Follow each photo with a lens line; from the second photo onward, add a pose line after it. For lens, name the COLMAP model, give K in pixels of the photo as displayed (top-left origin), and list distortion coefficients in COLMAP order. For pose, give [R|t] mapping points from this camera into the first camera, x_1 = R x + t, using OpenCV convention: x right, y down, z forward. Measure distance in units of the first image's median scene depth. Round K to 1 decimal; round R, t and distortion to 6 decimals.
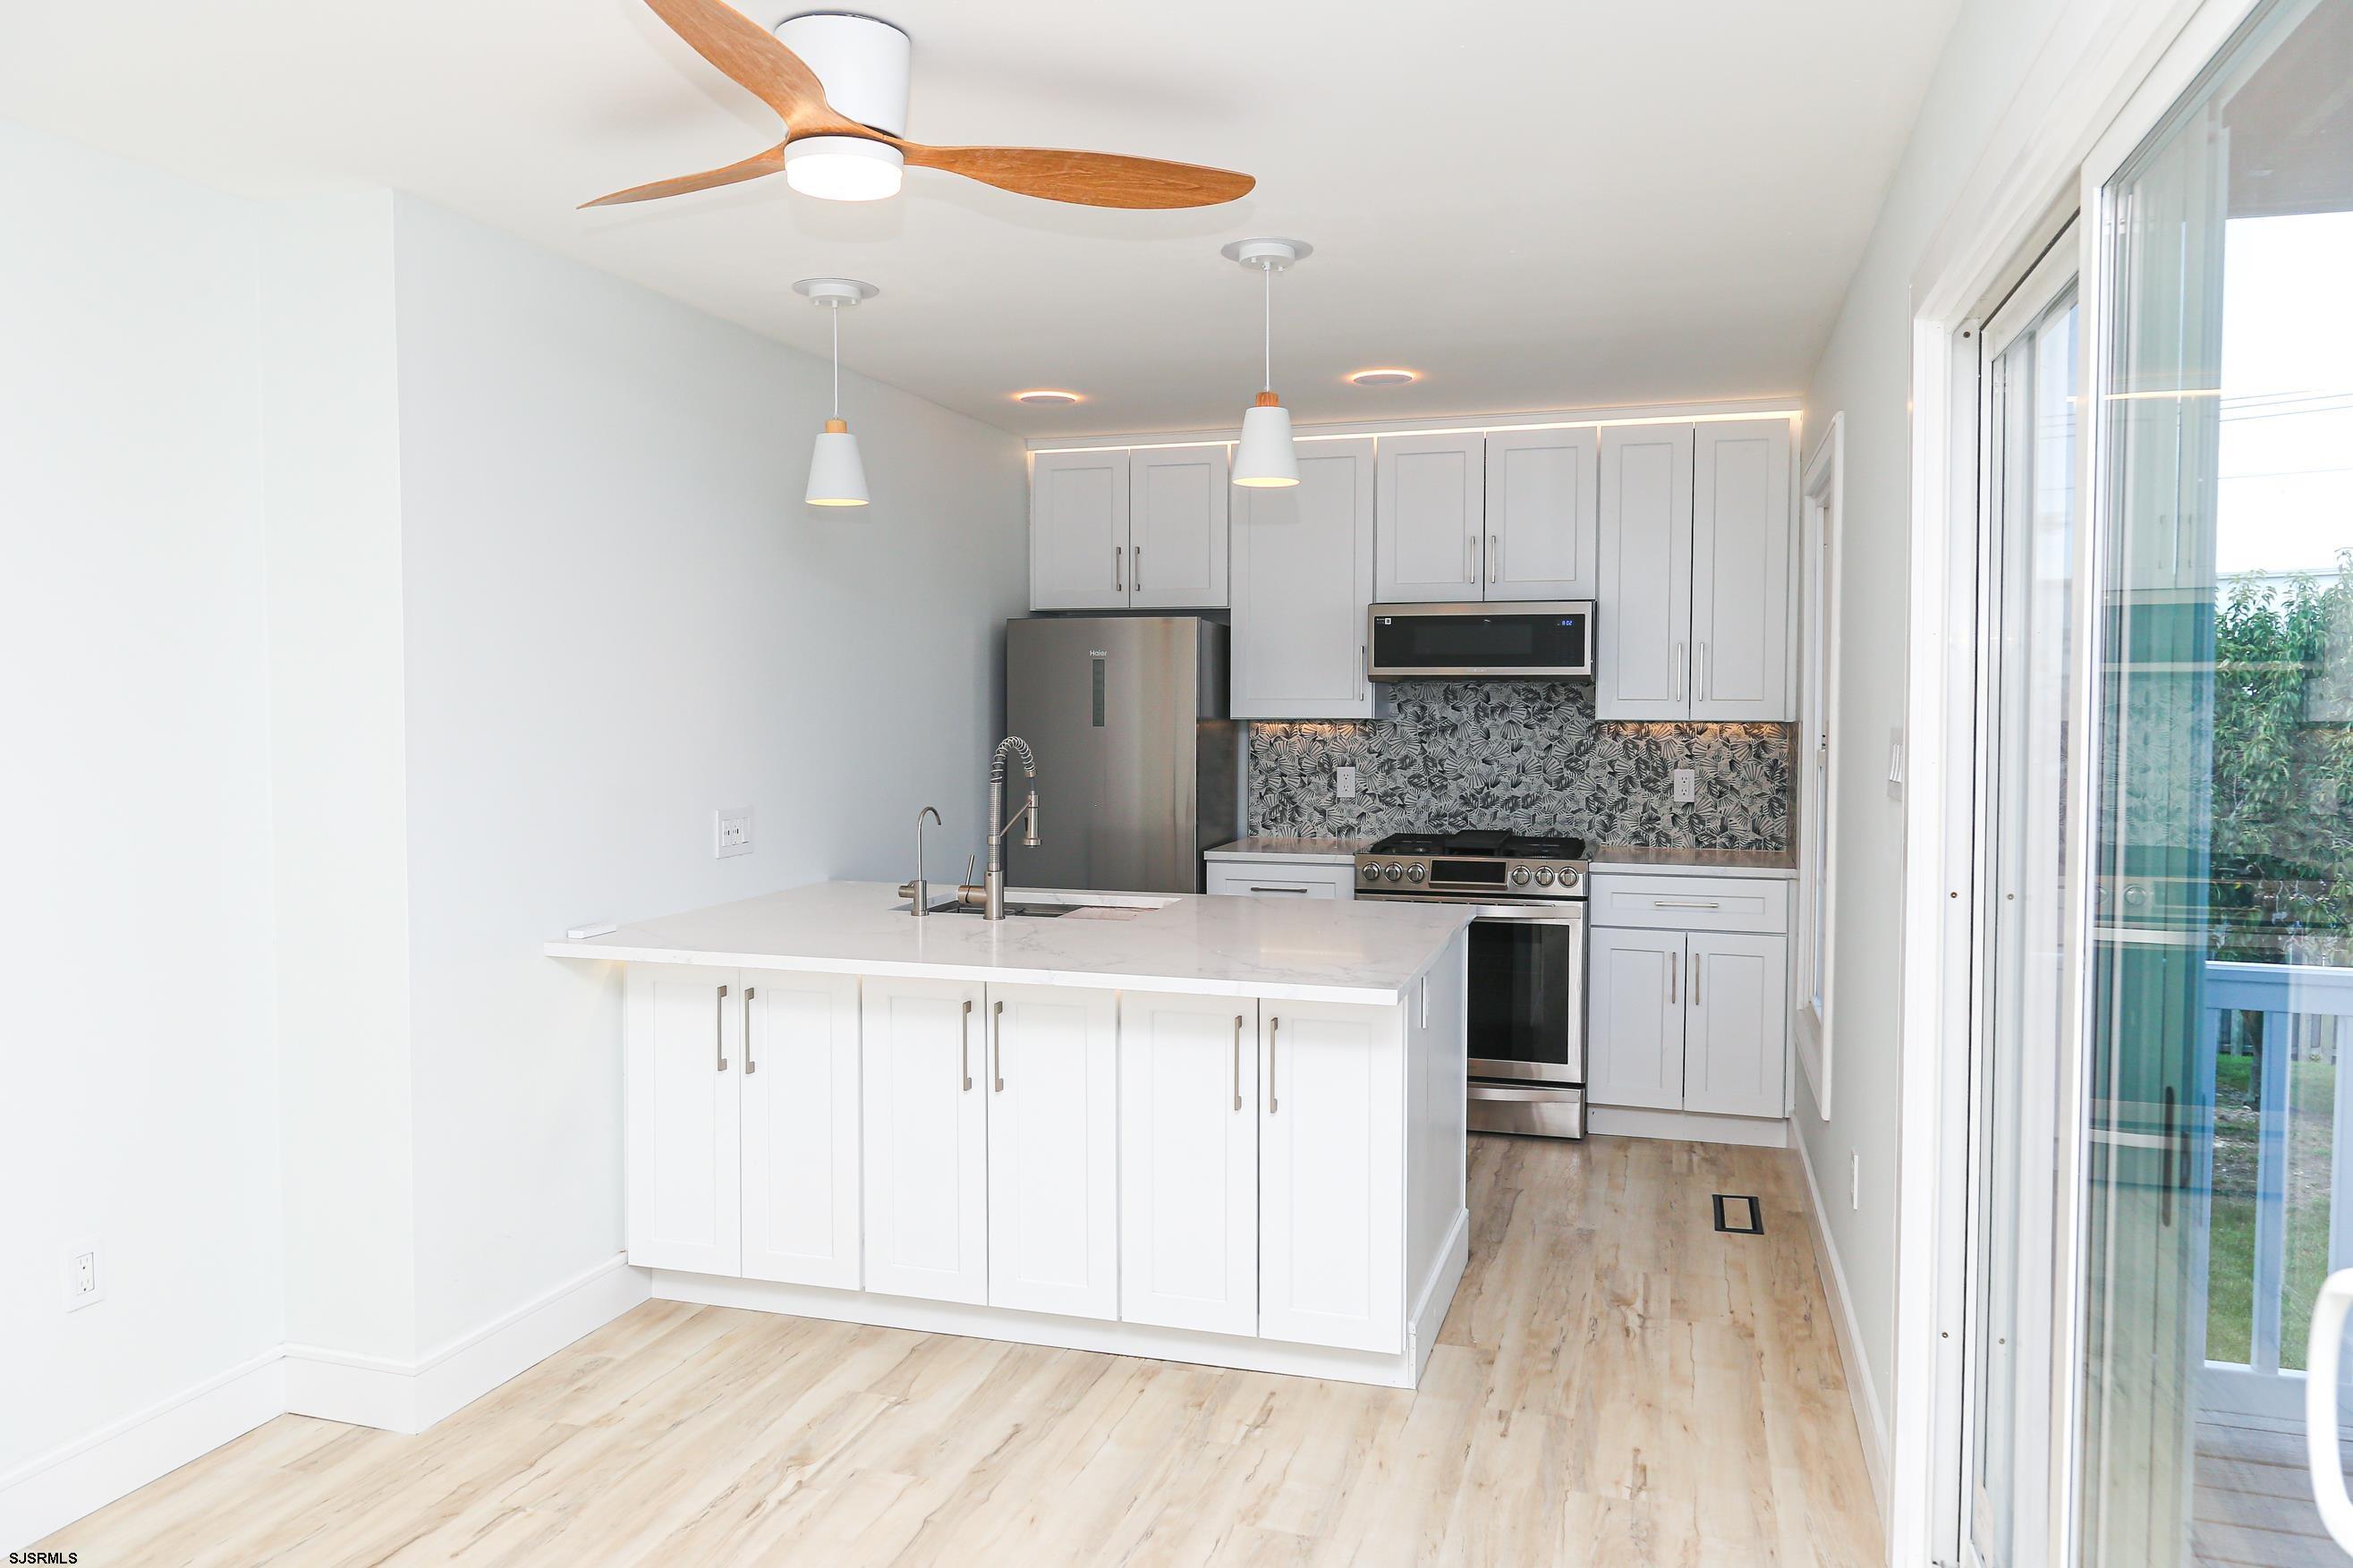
lens RADIAL K [[1643.6, 0, 1173.0], [0, 1643.6, 766.8], [0, 0, 1]] dist [0.013893, 0.002504]
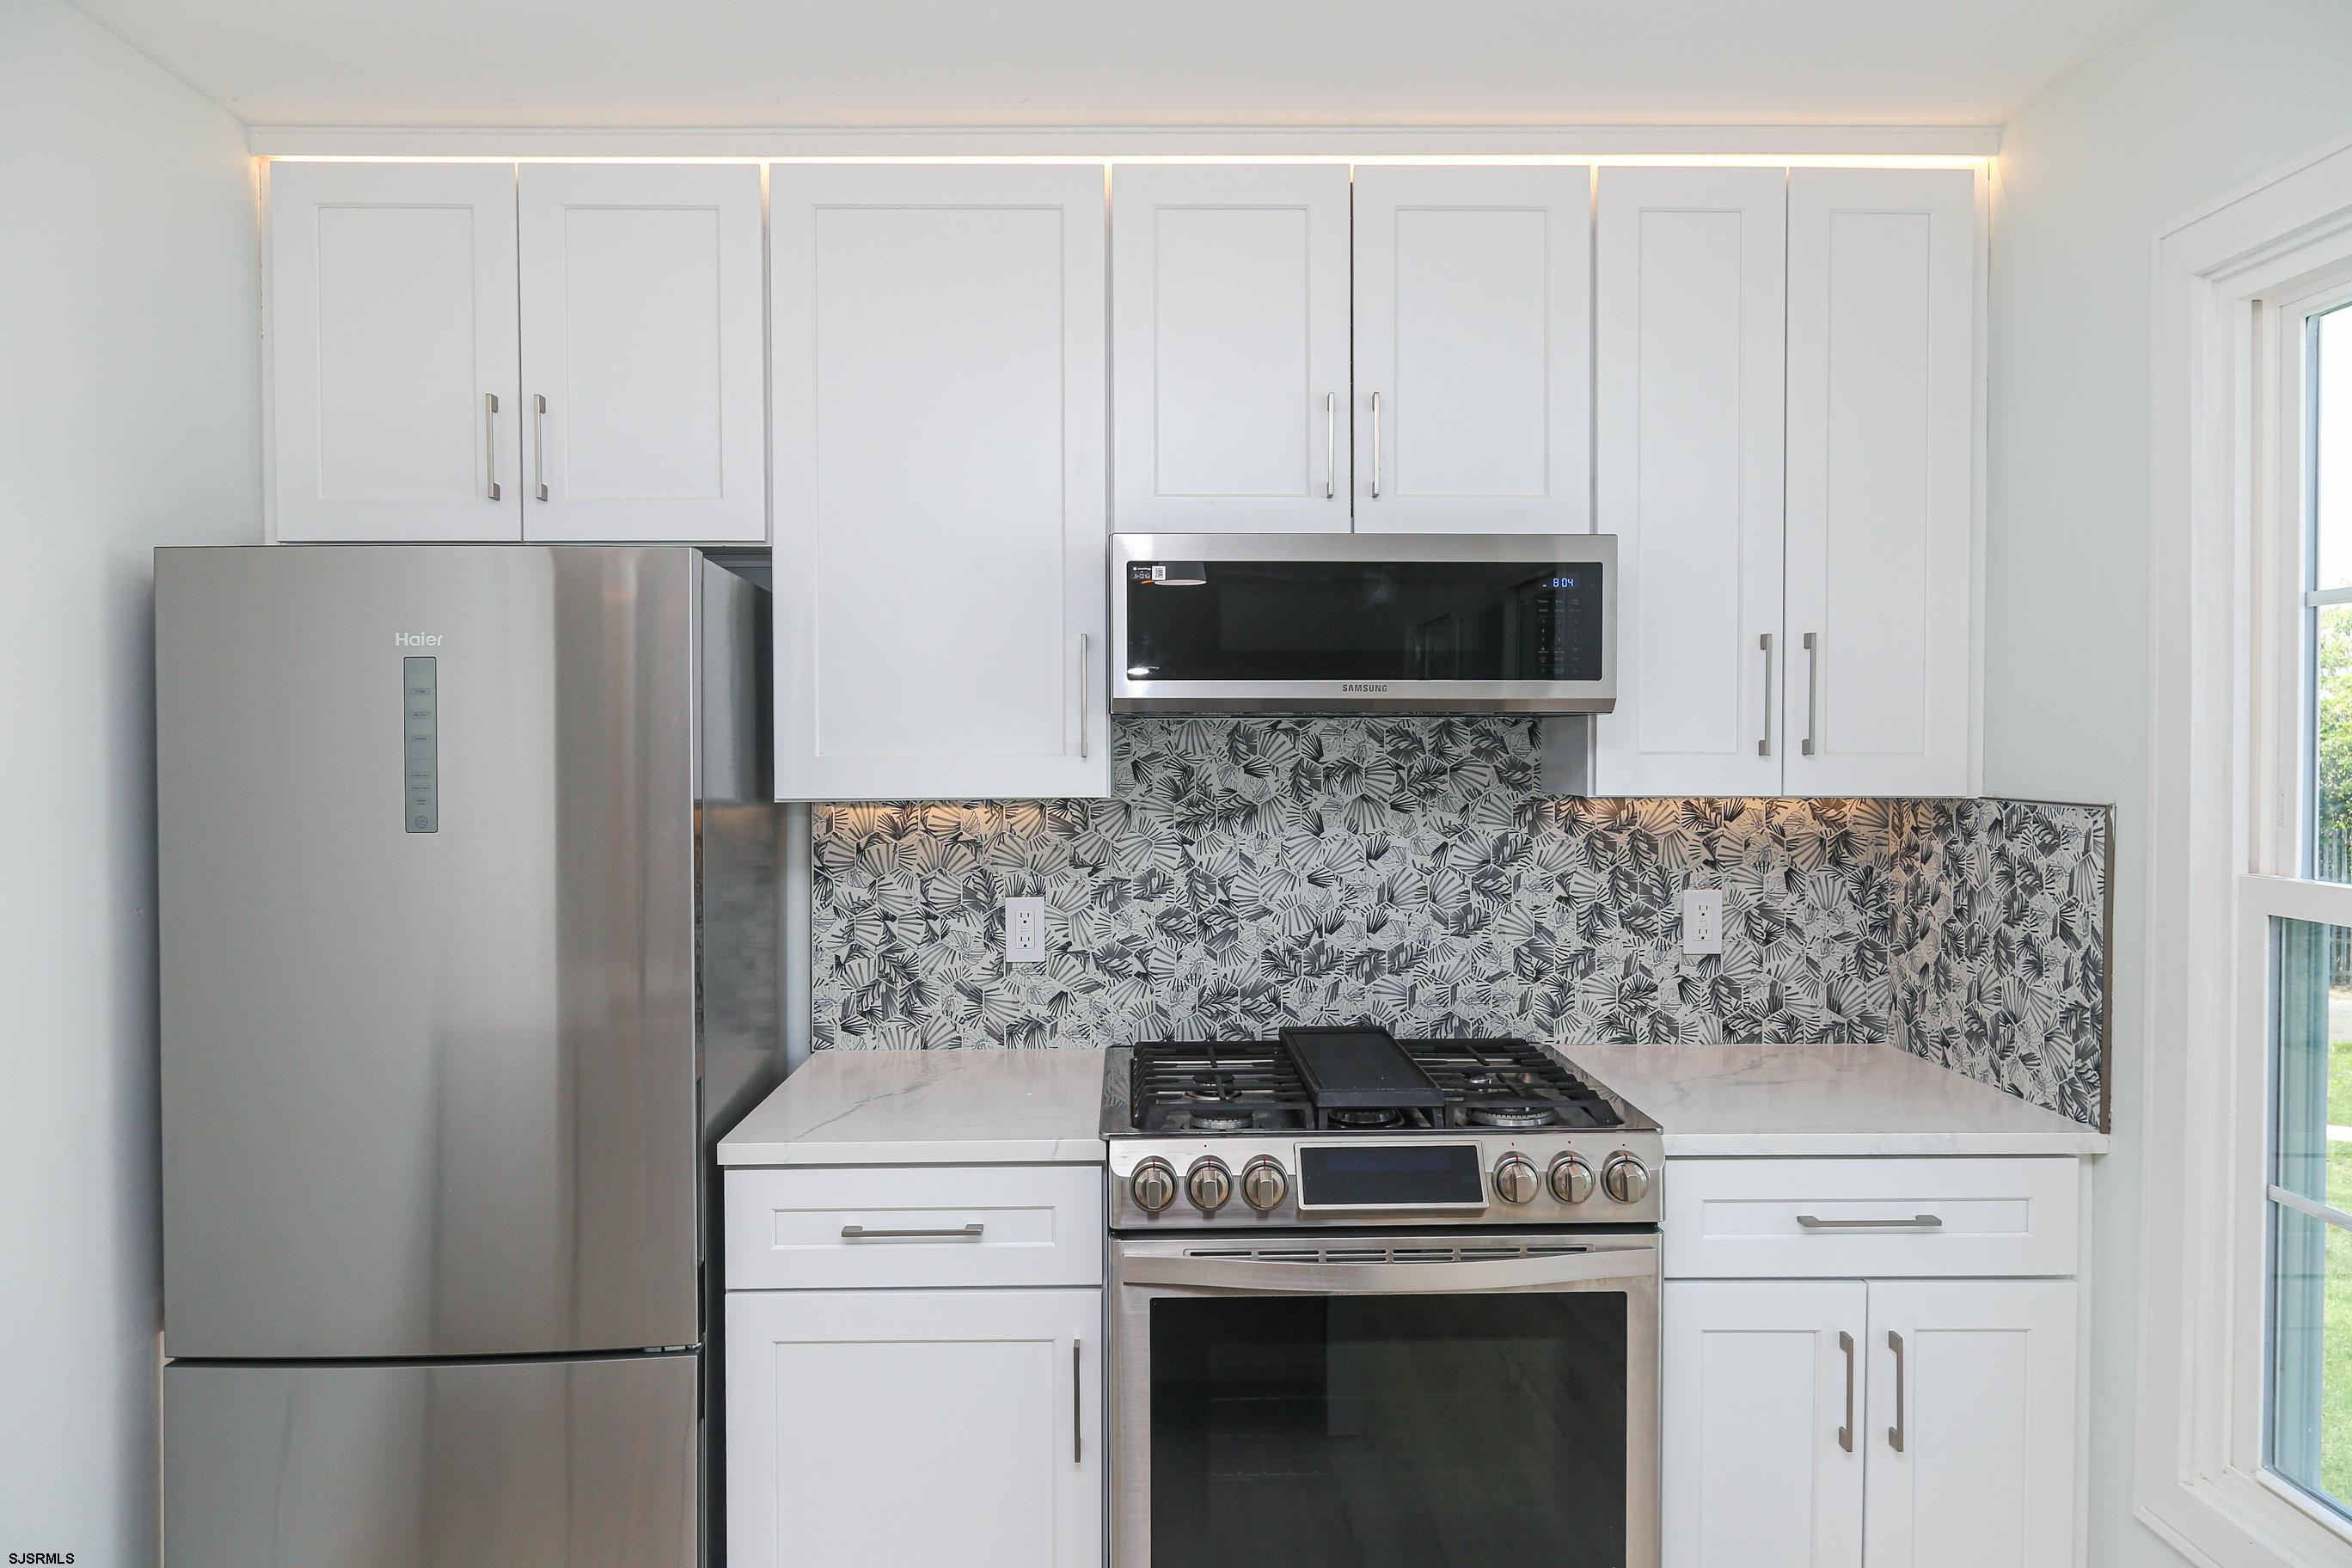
lens RADIAL K [[1559.6, 0, 1177.9], [0, 1559.6, 767.9], [0, 0, 1]] dist [0.006966, 0.004924]
pose [[0.948153, -0.009511, 0.317673, 0.005318], [0.016826, 0.999652, -0.020293, -0.028327], [-0.317370, 0.024586, 0.947983, 0.585614]]
